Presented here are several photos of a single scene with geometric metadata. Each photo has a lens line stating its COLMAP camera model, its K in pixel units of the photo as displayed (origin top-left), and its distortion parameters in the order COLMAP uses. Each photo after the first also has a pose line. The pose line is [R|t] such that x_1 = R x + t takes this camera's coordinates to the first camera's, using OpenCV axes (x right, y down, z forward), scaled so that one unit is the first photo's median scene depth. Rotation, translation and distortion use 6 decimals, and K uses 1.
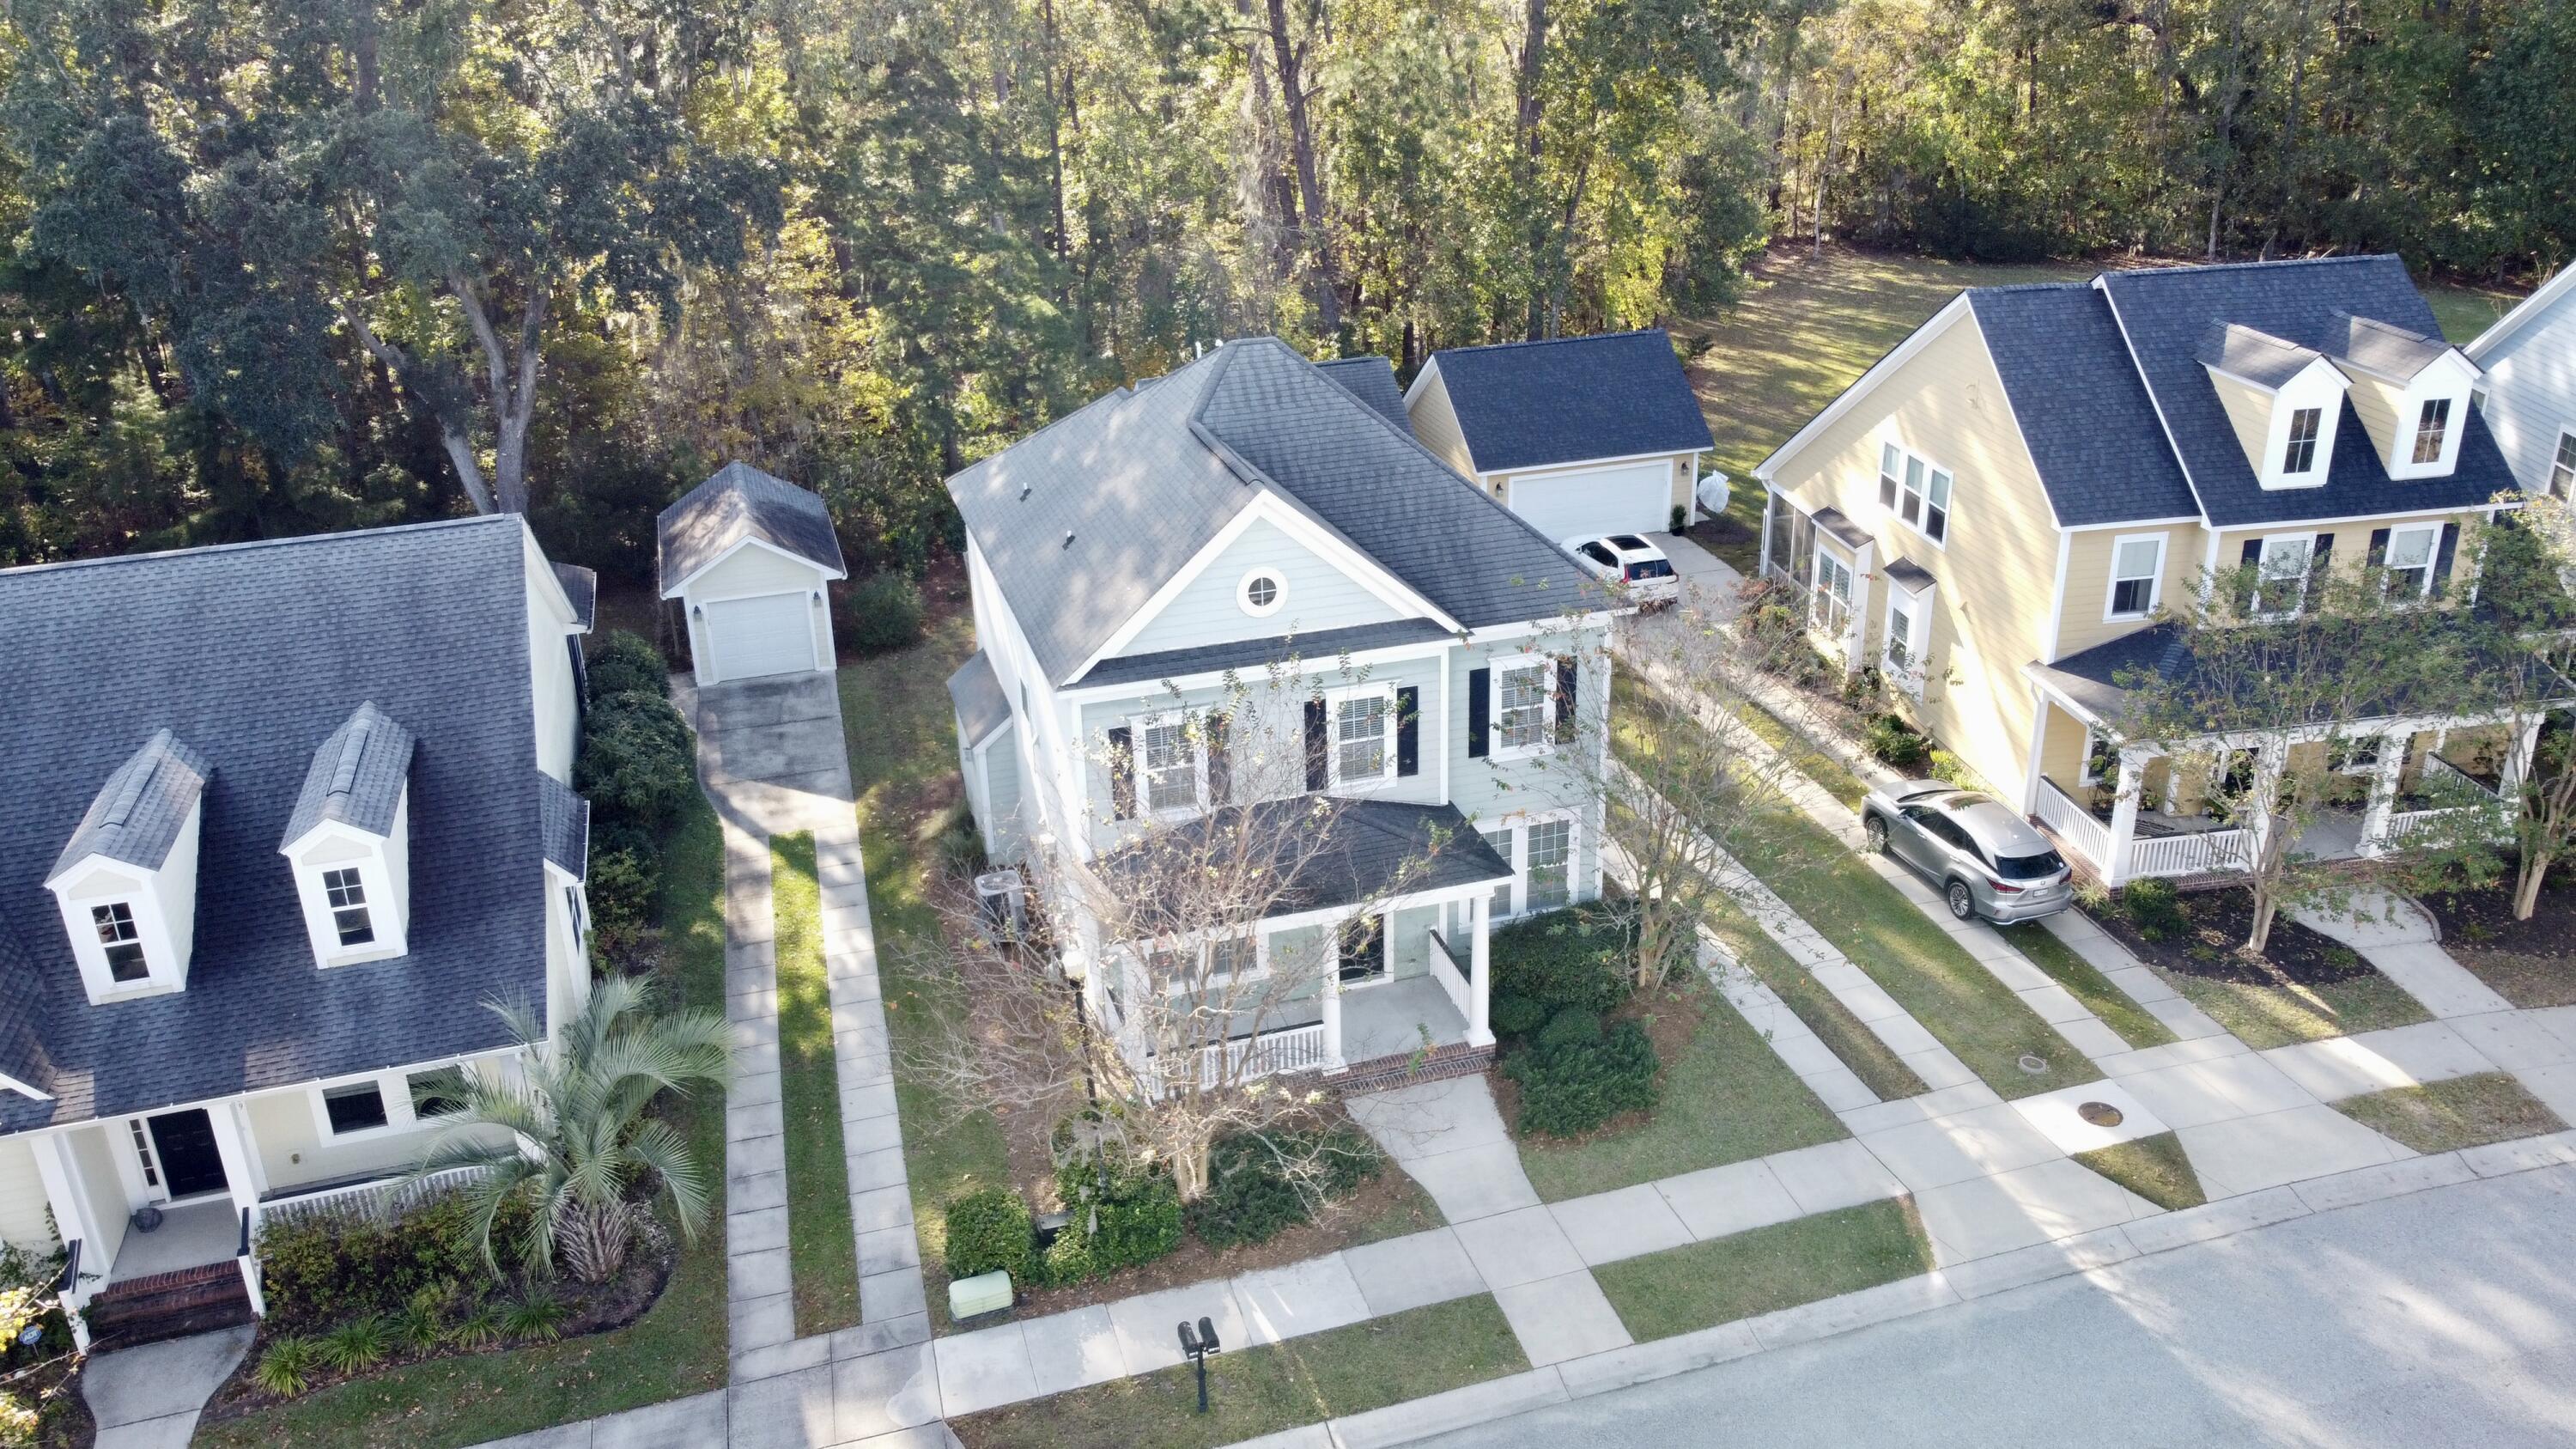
lens RADIAL K [[1950.0, 0, 1276.4], [0, 1950.0, 721.9], [0, 0, 1]] dist [-0.001494, 0.001092]
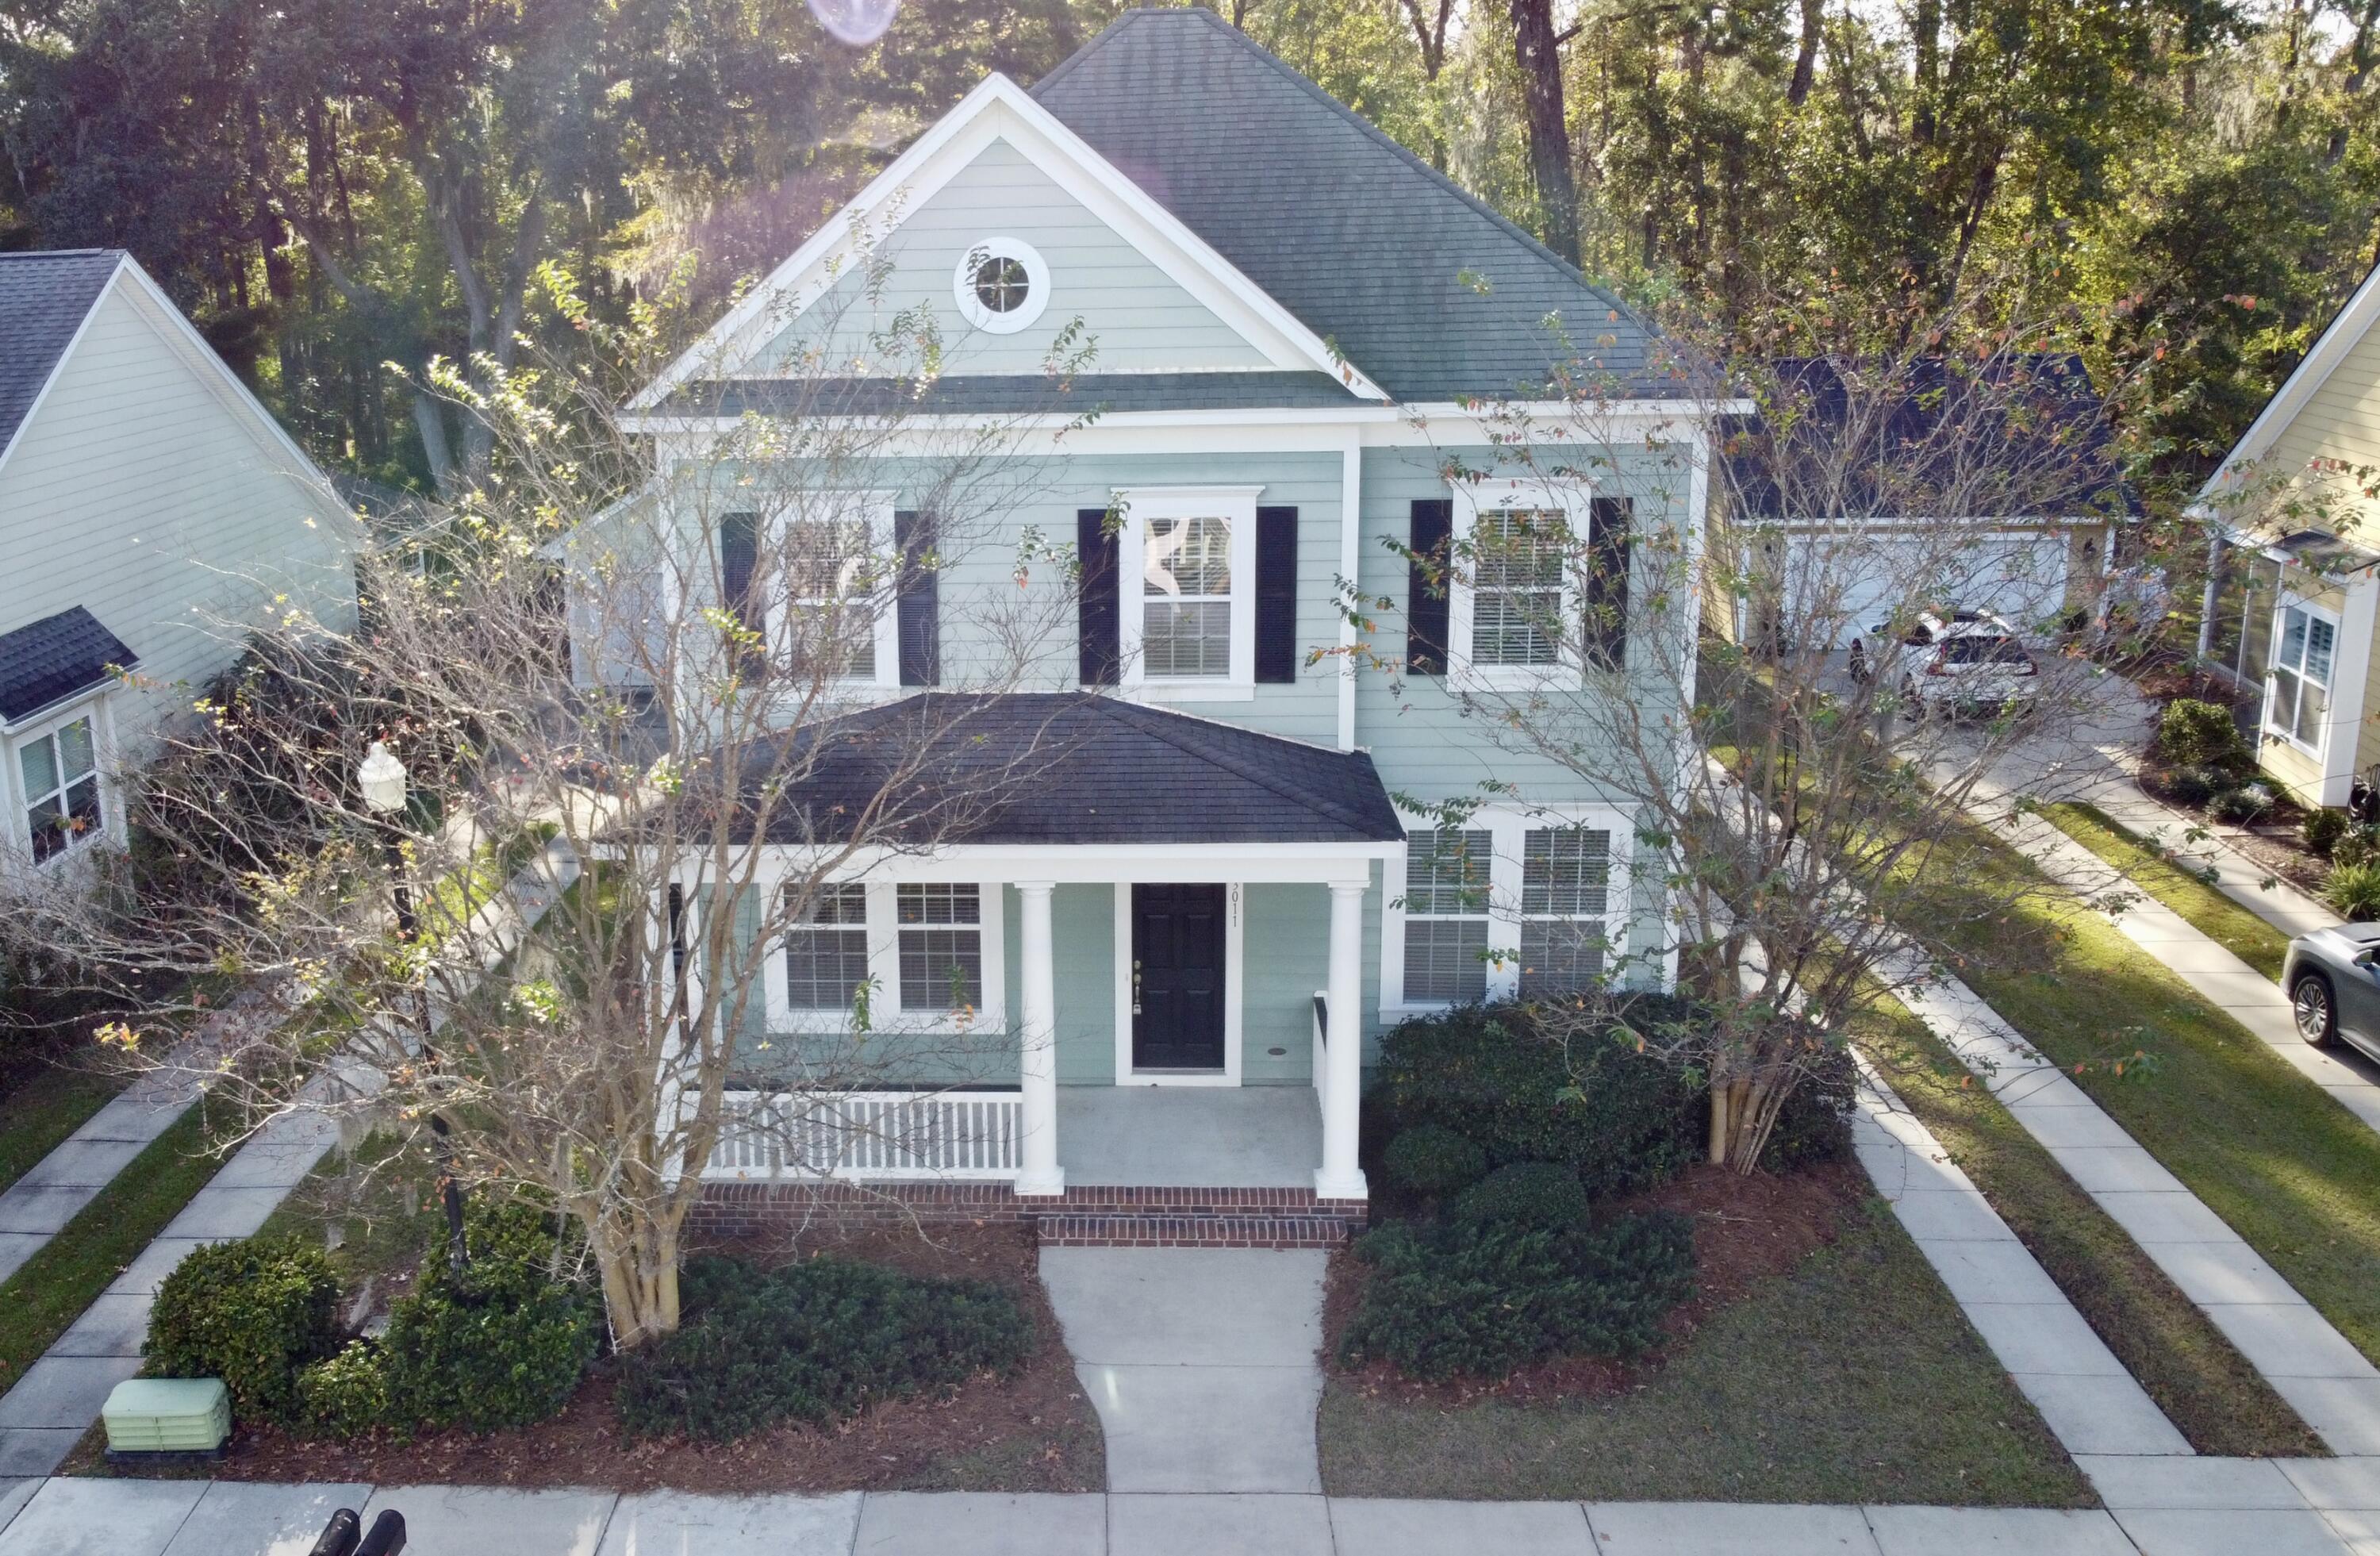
lens RADIAL K [[2153.9, 0, 975.7], [0, 2153.9, 773.4], [0, 0, 1]] dist [-0.008382, -0.000111]
pose [[0.937516, 0.095682, -0.334528, 0.186860], [-0.142675, 0.982614, -0.118799, 0.131777], [0.317345, 0.159105, 0.934868, 0.407775]]
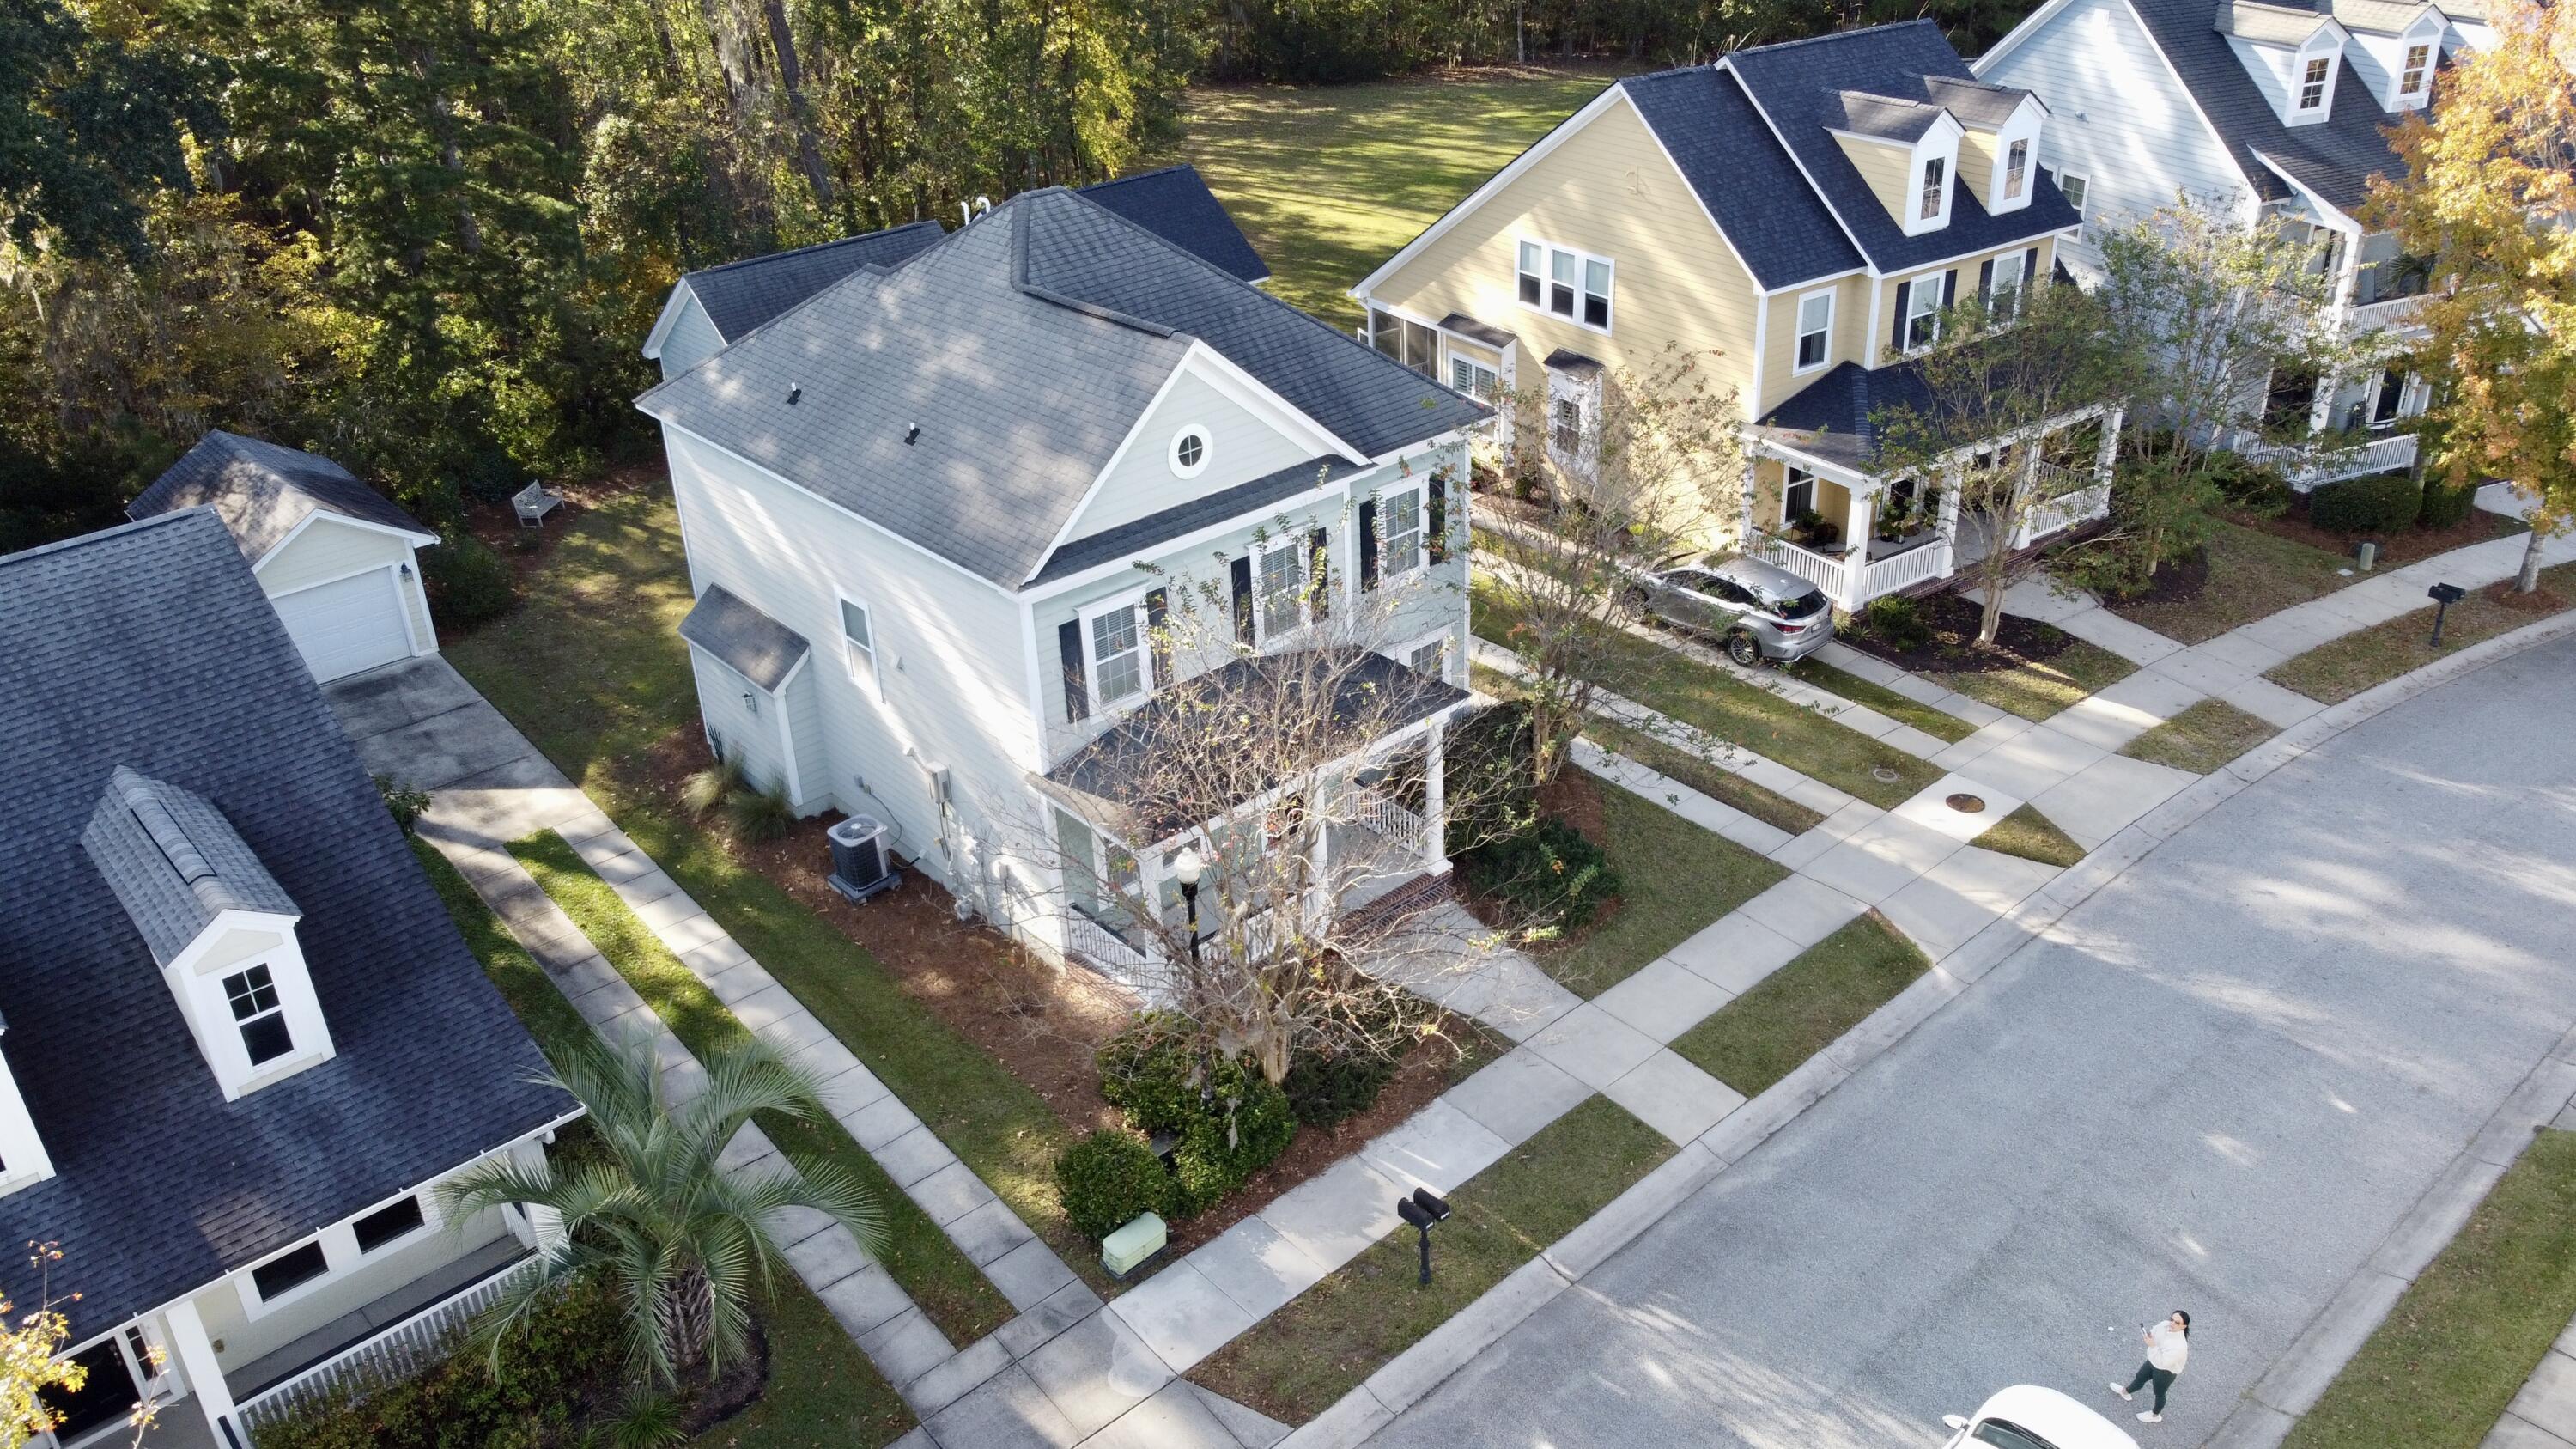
lens RADIAL K [[1950.0, 0, 1276.4], [0, 1950.0, 721.9], [0, 0, 1]] dist [-0.001494, 0.001092]
pose [[0.911266, -0.199816, 0.360095, -0.304422], [0.176824, 0.979543, 0.096069, -0.019913], [-0.371925, -0.023870, 0.927956, 0.101835]]
